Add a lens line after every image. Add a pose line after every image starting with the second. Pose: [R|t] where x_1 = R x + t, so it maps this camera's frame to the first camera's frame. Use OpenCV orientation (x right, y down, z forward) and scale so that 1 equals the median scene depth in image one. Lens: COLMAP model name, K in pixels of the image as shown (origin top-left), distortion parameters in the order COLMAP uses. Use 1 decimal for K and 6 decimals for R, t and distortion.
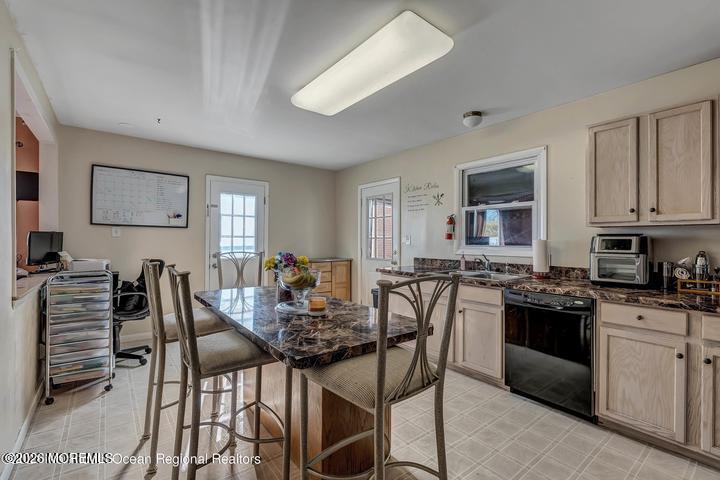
lens RADIAL K [[322.5, 0, 361.8], [0, 322.5, 240.5], [0, 0, 1]] dist [-0.008070, 0.000284]
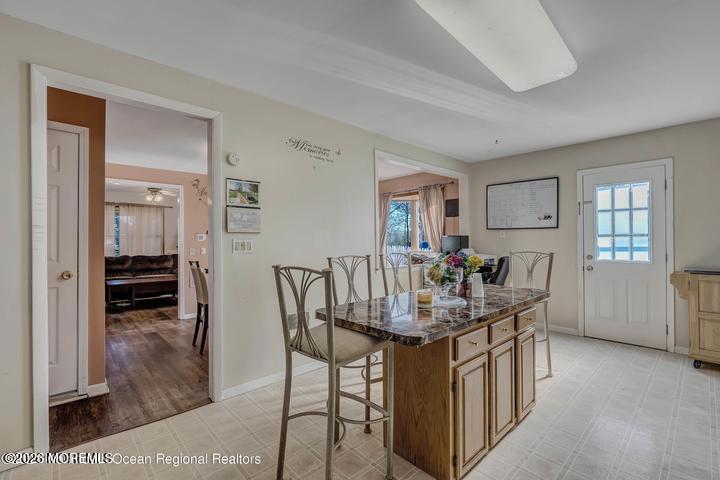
lens RADIAL K [[322.5, 0, 361.8], [0, 322.5, 240.5], [0, 0, 1]] dist [-0.008070, 0.000284]
pose [[0.088882, -0.006420, -0.996021, 0.466526], [0.004798, 0.999970, -0.006017, 0.003236], [0.996031, -0.004244, 0.088911, 0.338296]]
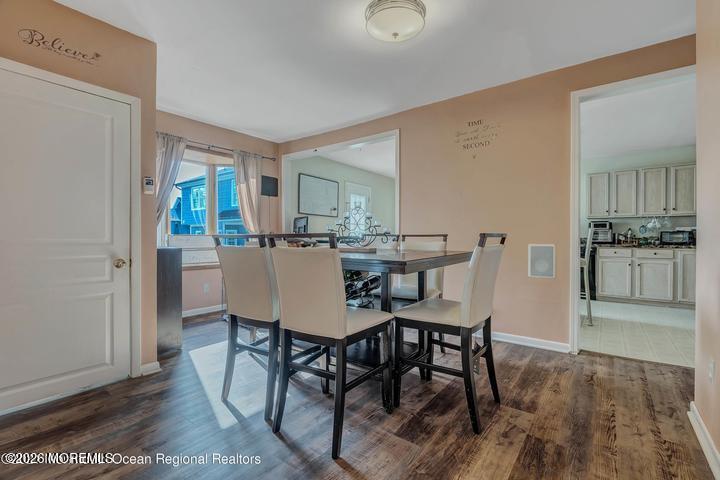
lens RADIAL K [[322.5, 0, 361.8], [0, 322.5, 240.5], [0, 0, 1]] dist [-0.008070, 0.000284]
pose [[0.967504, -0.000692, 0.252854, -0.917872], [-0.000138, 0.999995, 0.003264, 0.069605], [-0.252855, -0.003193, 0.967499, -0.515323]]
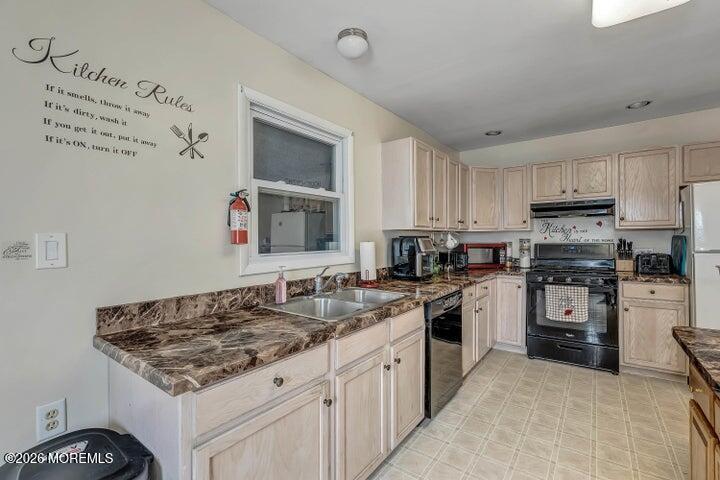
lens RADIAL K [[322.5, 0, 361.8], [0, 322.5, 240.5], [0, 0, 1]] dist [-0.008070, 0.000284]
pose [[-0.267180, -0.006927, 0.963622, -0.207842], [0.009276, 0.999909, 0.009760, -0.010849], [-0.963602, 0.011546, -0.267092, 0.966732]]
